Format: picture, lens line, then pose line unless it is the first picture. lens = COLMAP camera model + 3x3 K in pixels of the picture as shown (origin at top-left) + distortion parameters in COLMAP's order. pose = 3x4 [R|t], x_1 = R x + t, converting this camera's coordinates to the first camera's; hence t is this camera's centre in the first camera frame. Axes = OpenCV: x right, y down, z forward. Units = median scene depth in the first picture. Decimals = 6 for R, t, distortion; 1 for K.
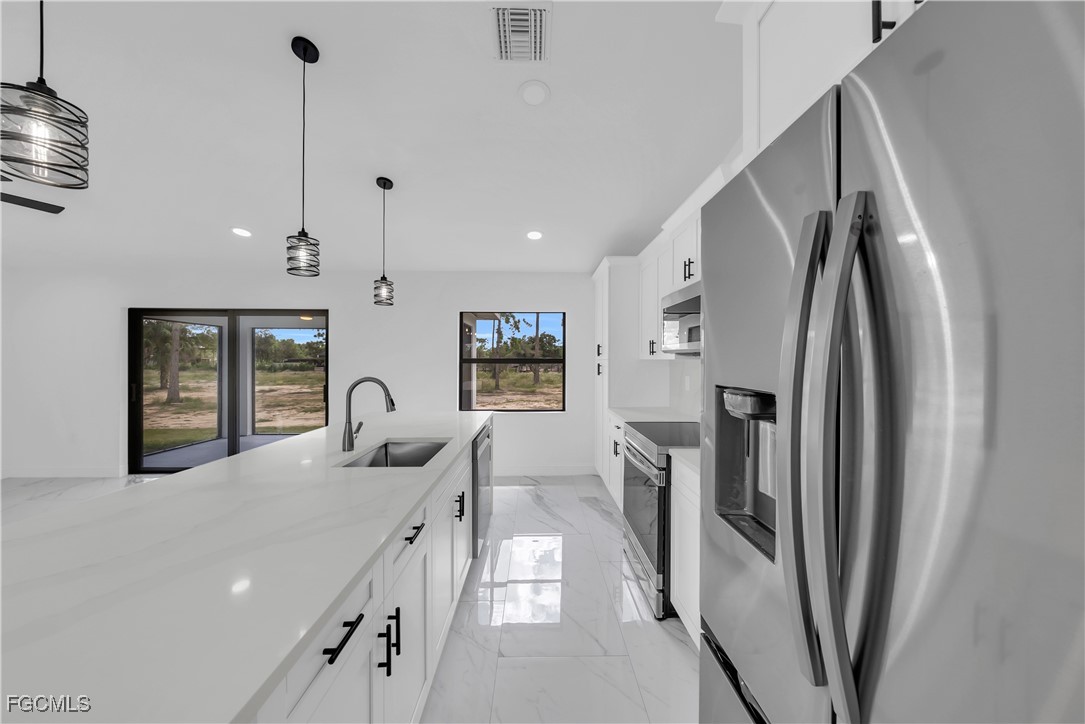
lens RADIAL K [[374.9, 0, 542.5], [0, 374.9, 362.0], [0, 0, 1]] dist [-0.000647, 0.000120]
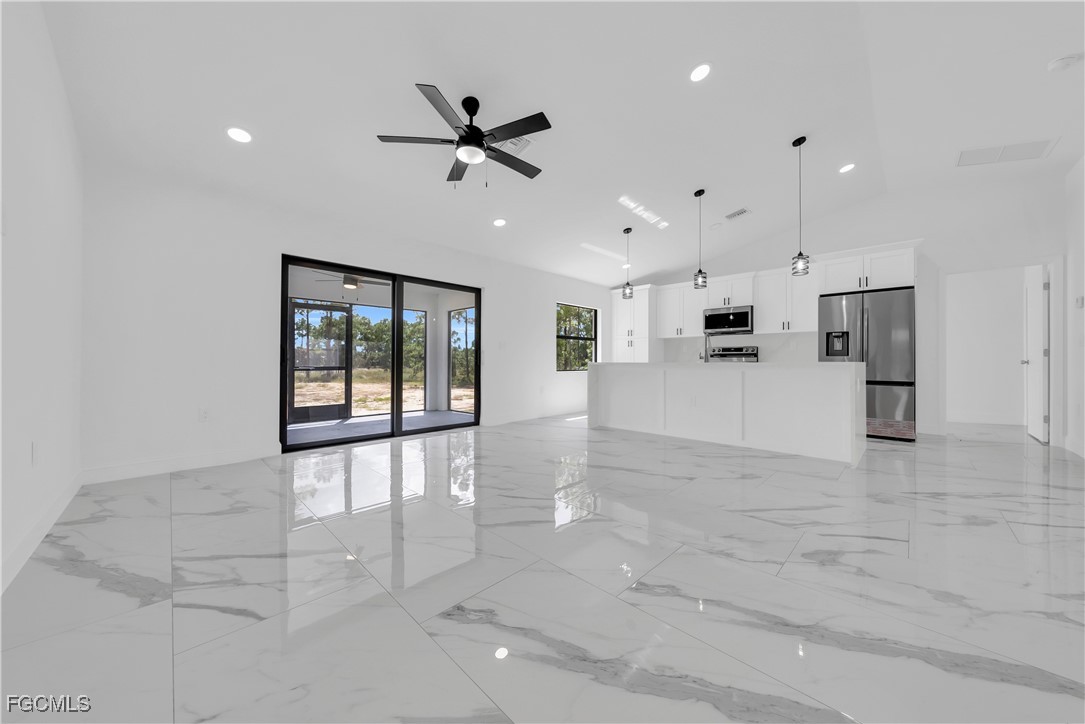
lens RADIAL K [[371.7, 0, 544.2], [0, 371.7, 359.4], [0, 0, 1]] dist [-0.001642, 0.000094]
pose [[0.715203, 0.004557, 0.698902, -1.699442], [0.001195, 0.999969, -0.007742, 0.133298], [-0.698915, 0.006372, 0.715176, 0.008003]]
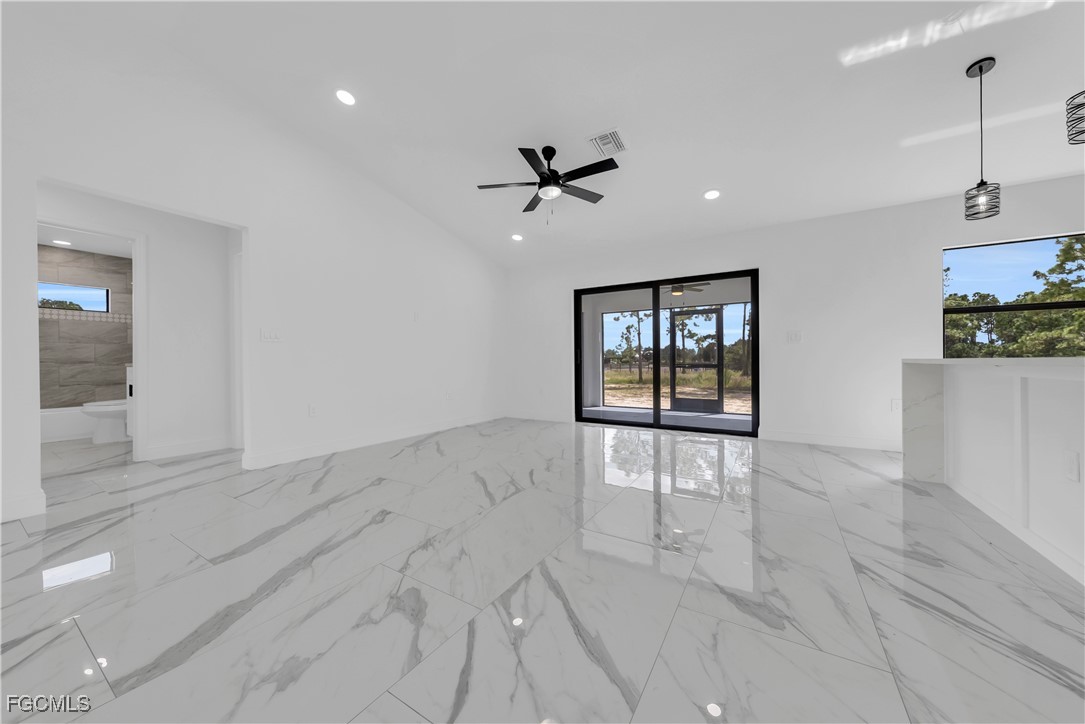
lens RADIAL K [[378.3, 0, 546.1], [0, 378.3, 359.6], [0, 0, 1]] dist [-0.001855, -0.000056]
pose [[0.843418, -0.010254, -0.537160, -0.684459], [0.007498, 0.999945, -0.007316, 0.135473], [0.537205, 0.002142, 0.843449, -0.170851]]
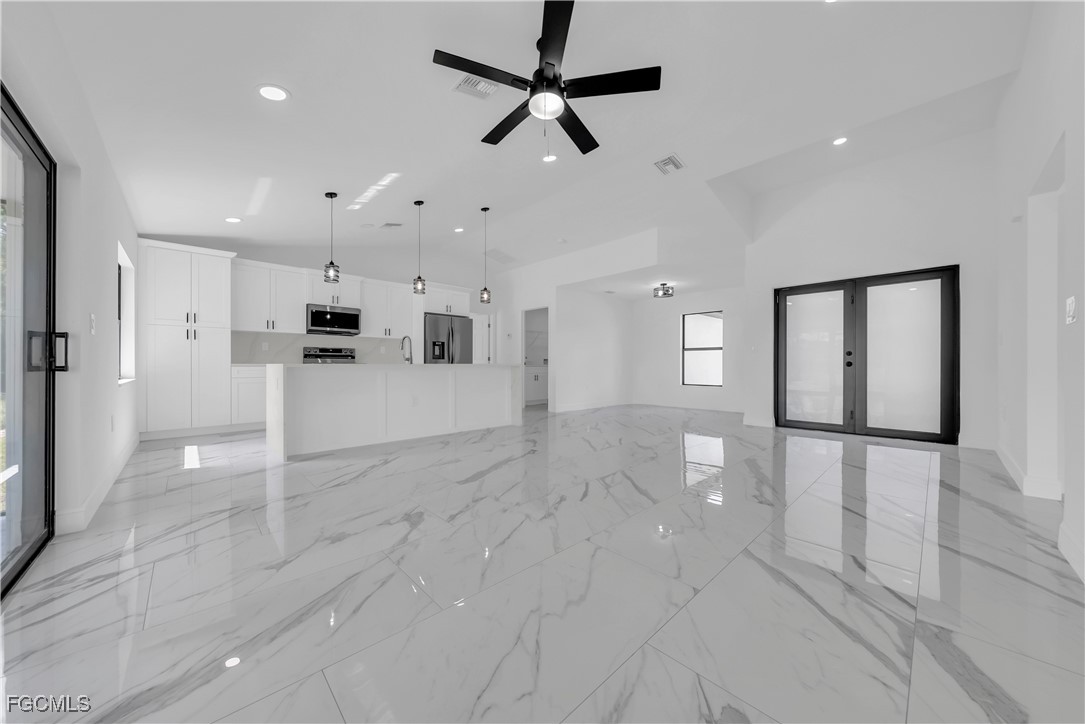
lens RADIAL K [[374.9, 0, 542.5], [0, 374.9, 362.0], [0, 0, 1]] dist [-0.000647, 0.000120]
pose [[-0.672664, 0.002436, 0.739944, -1.734455], [0.000193, 0.999995, -0.003117, 0.131621], [-0.739948, -0.001954, -0.672662, 1.182733]]
